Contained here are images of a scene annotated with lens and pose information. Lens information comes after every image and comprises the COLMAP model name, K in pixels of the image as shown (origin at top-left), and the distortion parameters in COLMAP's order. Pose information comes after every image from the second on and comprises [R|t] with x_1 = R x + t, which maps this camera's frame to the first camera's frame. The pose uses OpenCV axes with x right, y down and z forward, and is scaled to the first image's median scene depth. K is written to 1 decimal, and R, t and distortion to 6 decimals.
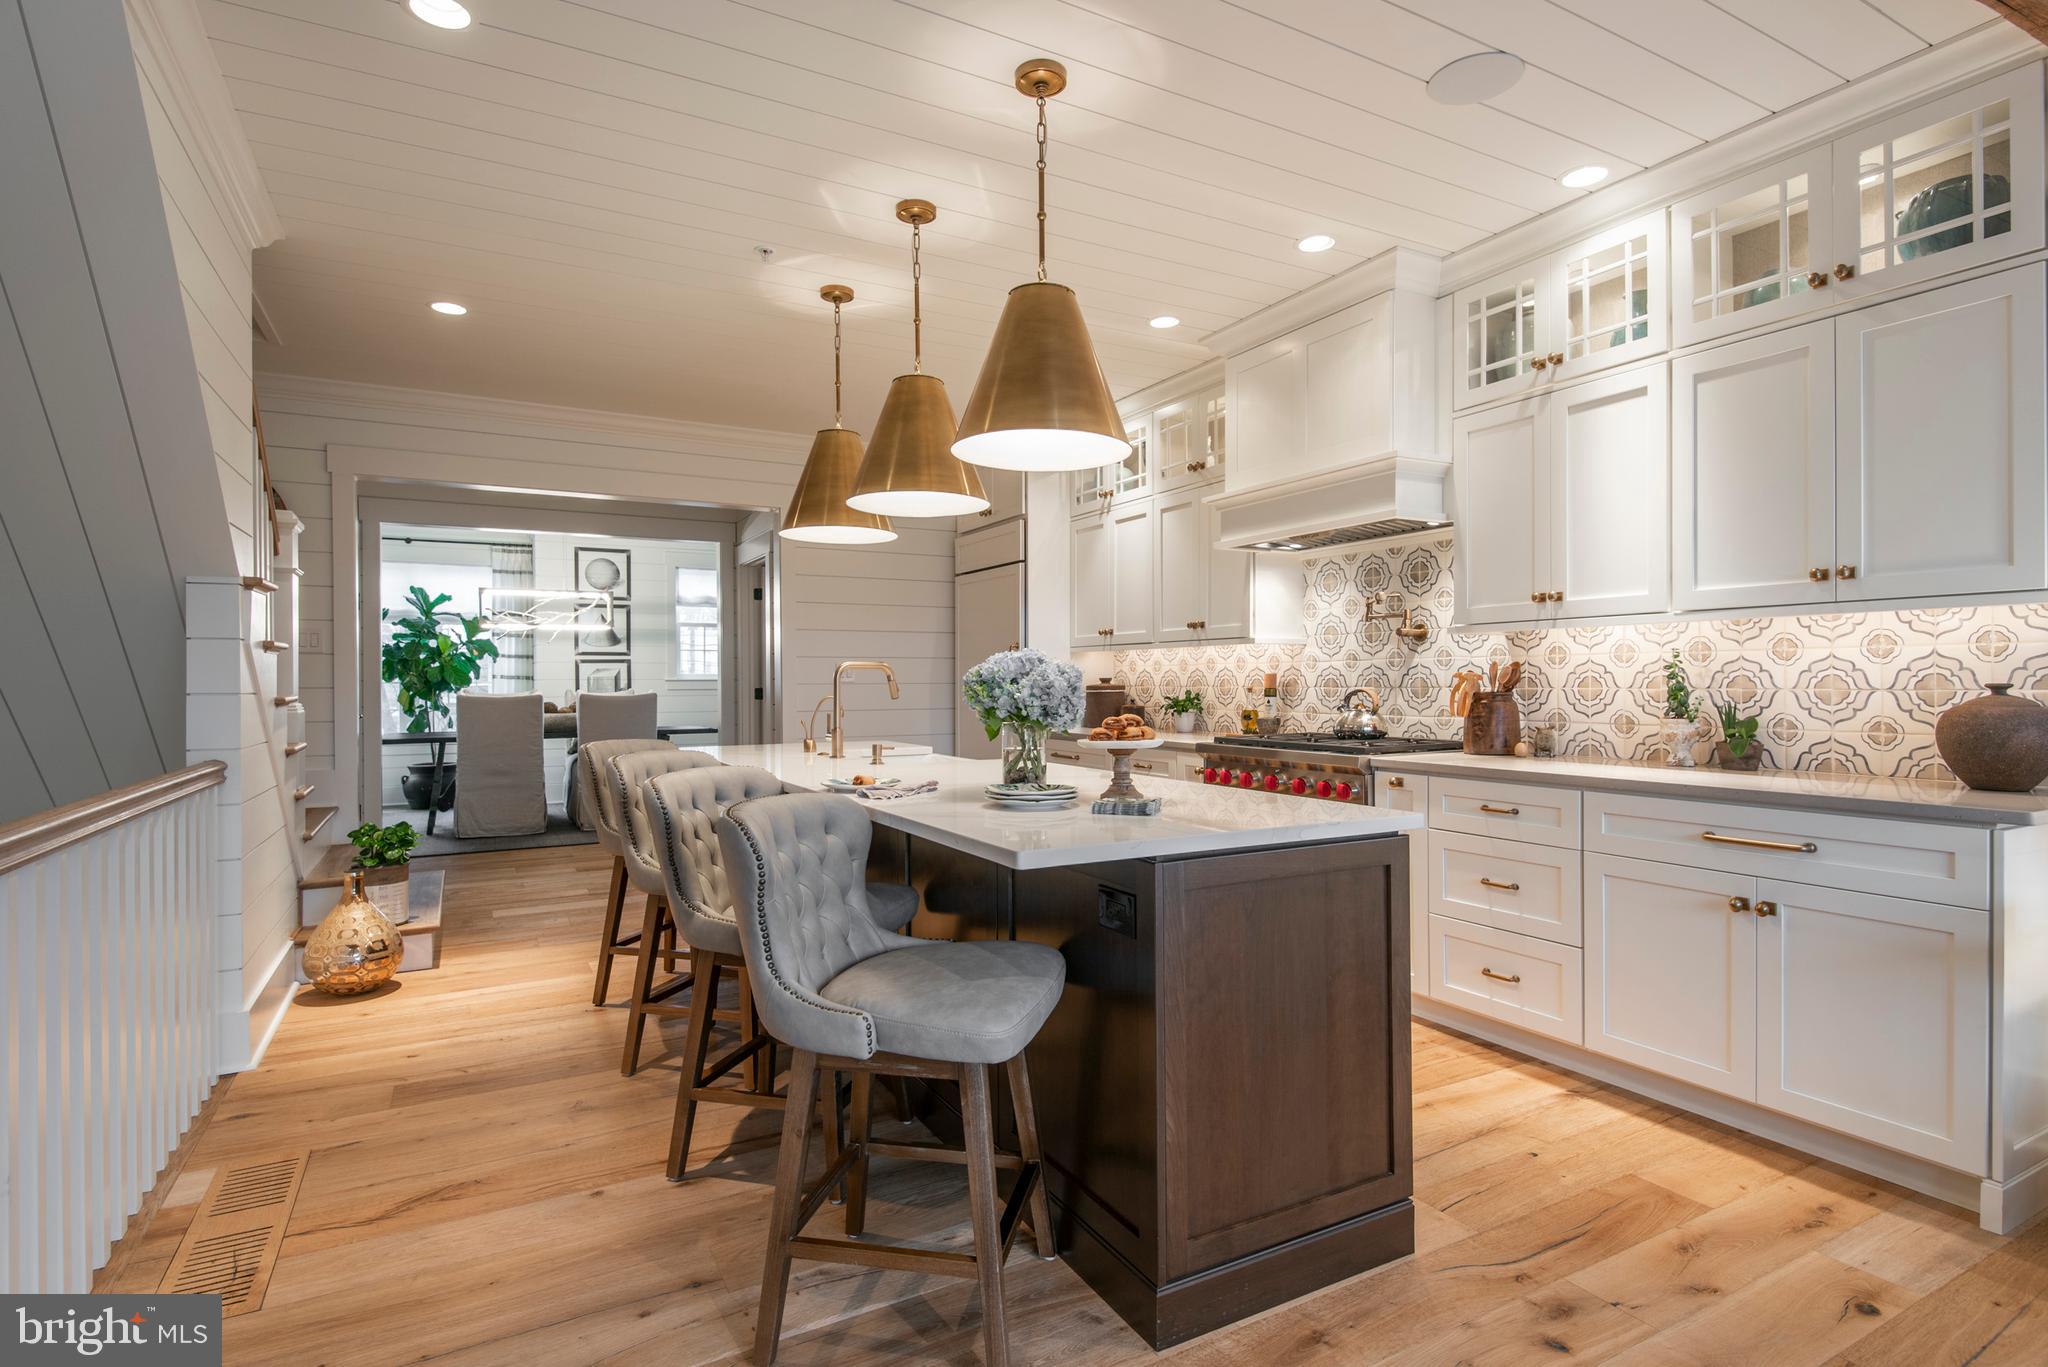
lens RADIAL K [[1014.6, 0, 1020.6], [0, 1014.6, 684.9], [0, 0, 1]] dist [0.030959, -0.000043]
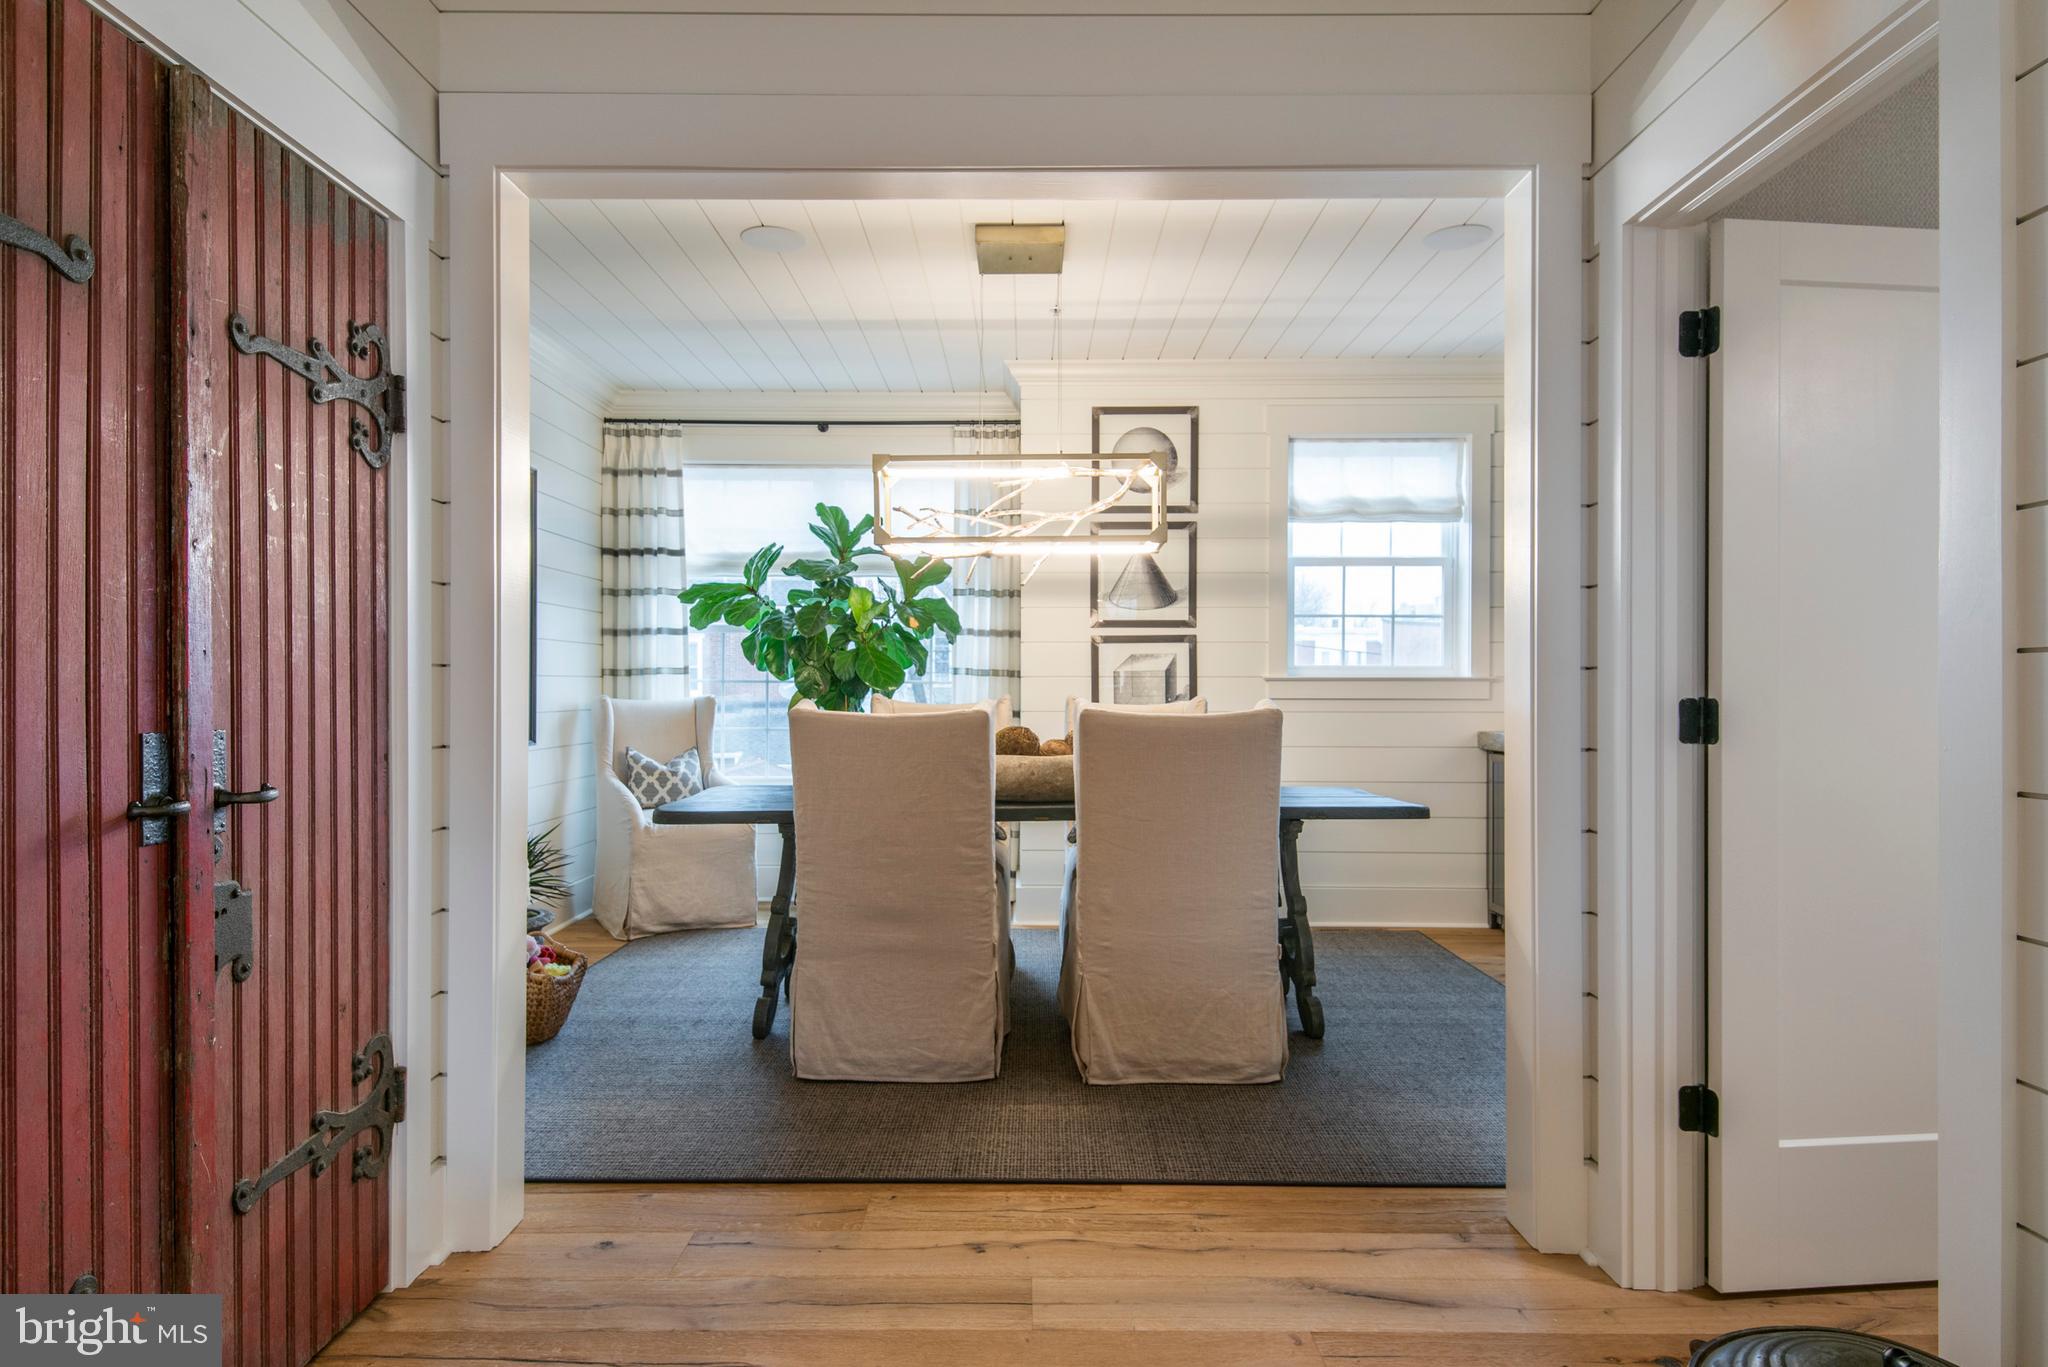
lens RADIAL K [[1147.2, 0, 1023.6], [0, 1147.2, 690.9], [0, 0, 1]] dist [-0.000539, -0.000077]
pose [[0.880428, 0.006732, -0.474132, -0.373236], [-0.007683, 0.999970, -0.000069, 0.003534], [0.474118, 0.003703, 0.880454, 0.915346]]
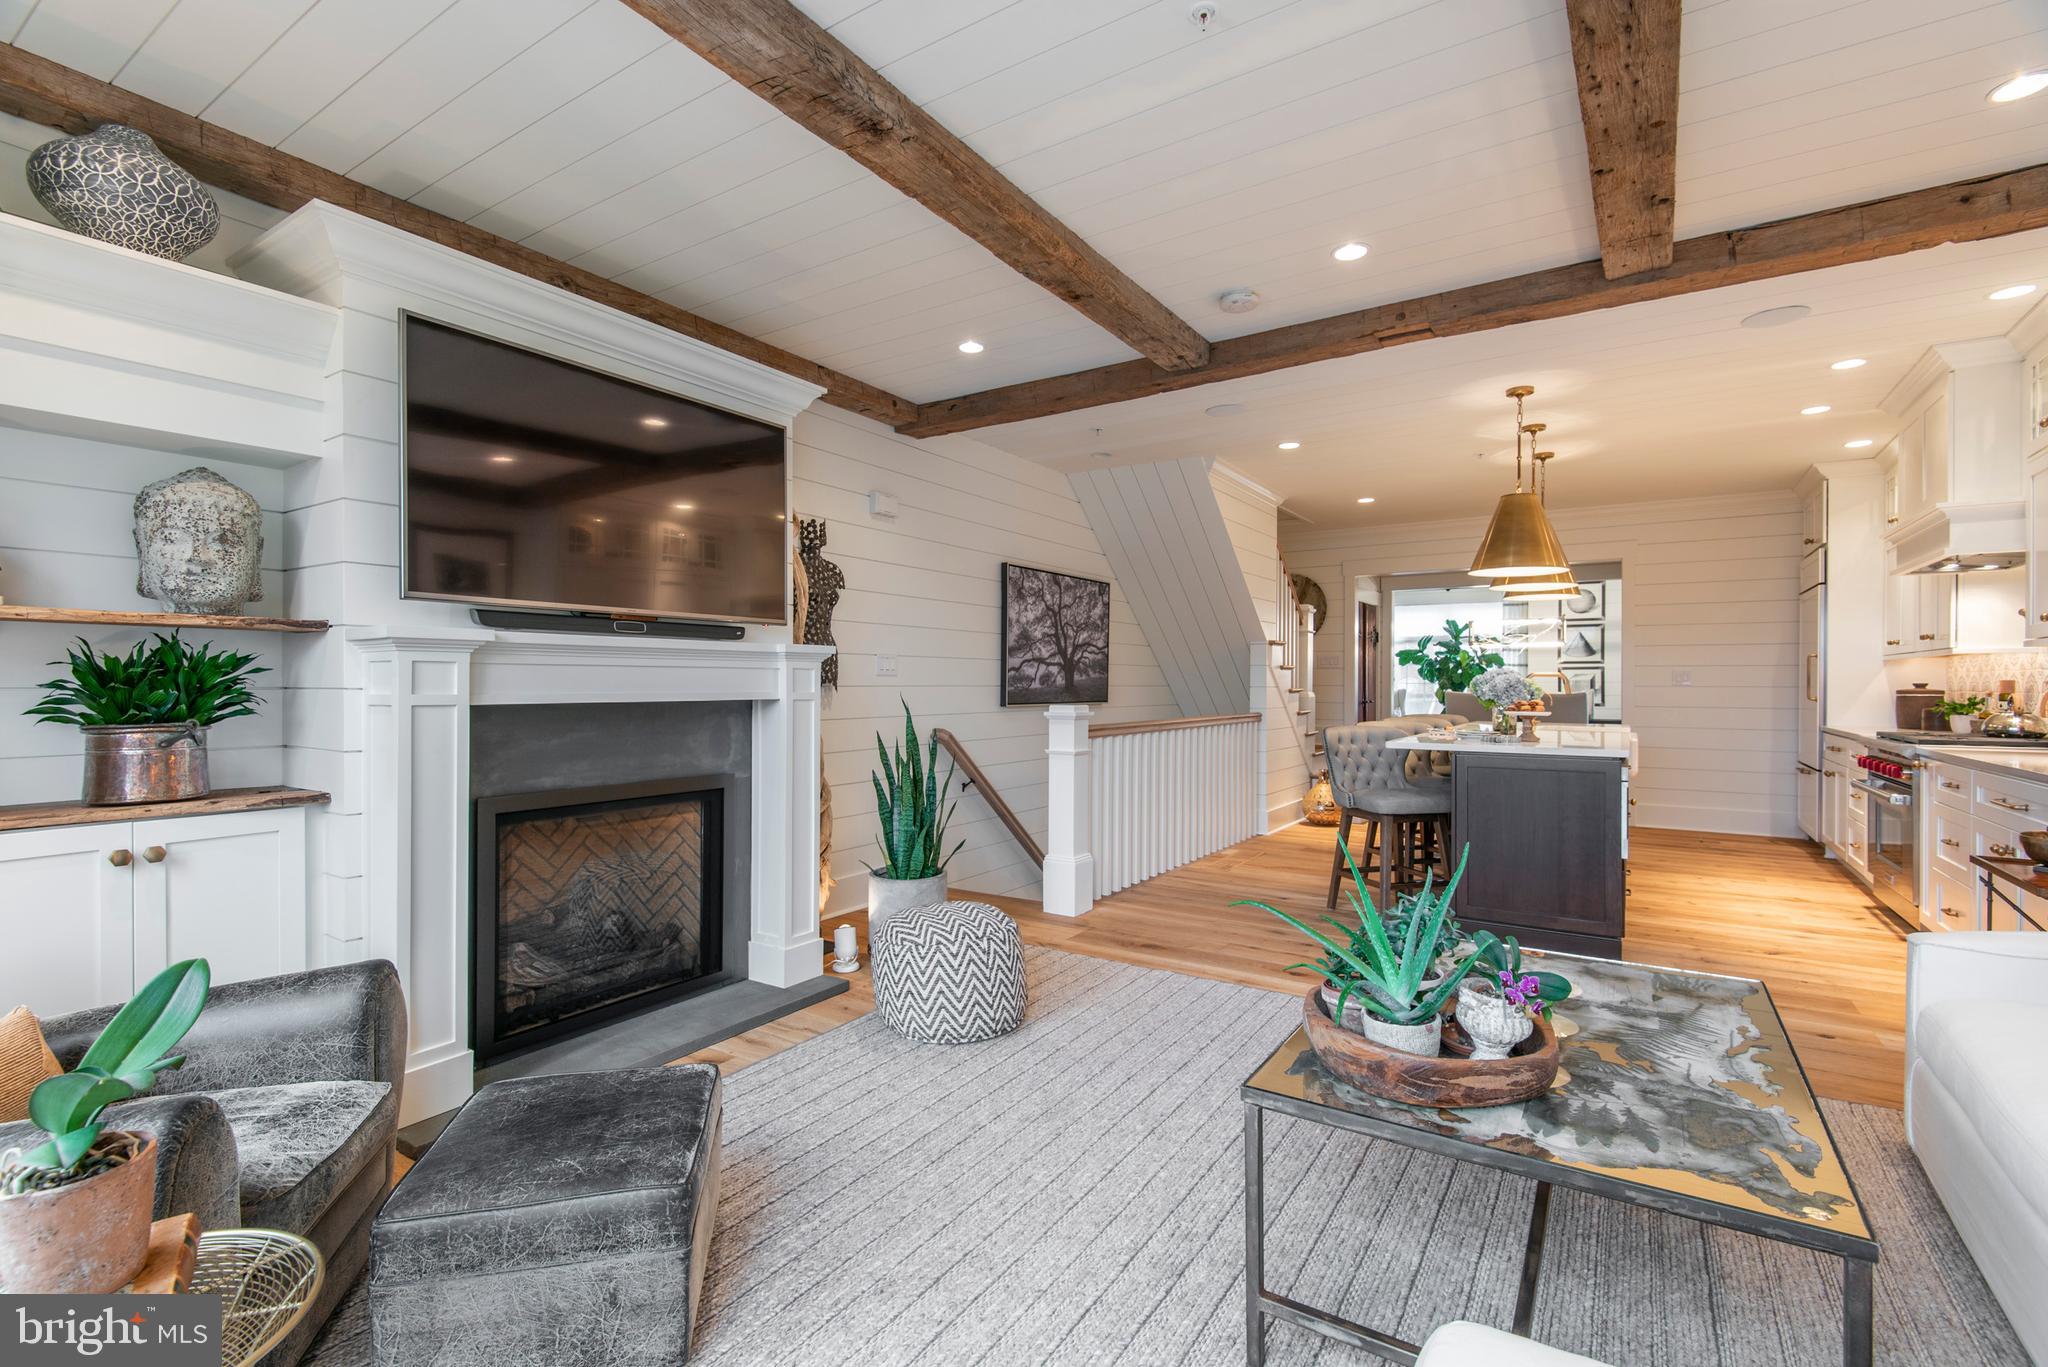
lens RADIAL K [[930.4, 0, 1013.5], [0, 930.4, 684.5], [0, 0, 1]] dist [-0.002503, -0.000952]
pose [[0.468990, 0.007162, -0.883175, 0.551904], [-0.009082, 0.999953, 0.003286, 0.000205], [0.883157, 0.006480, 0.469033, -0.353729]]
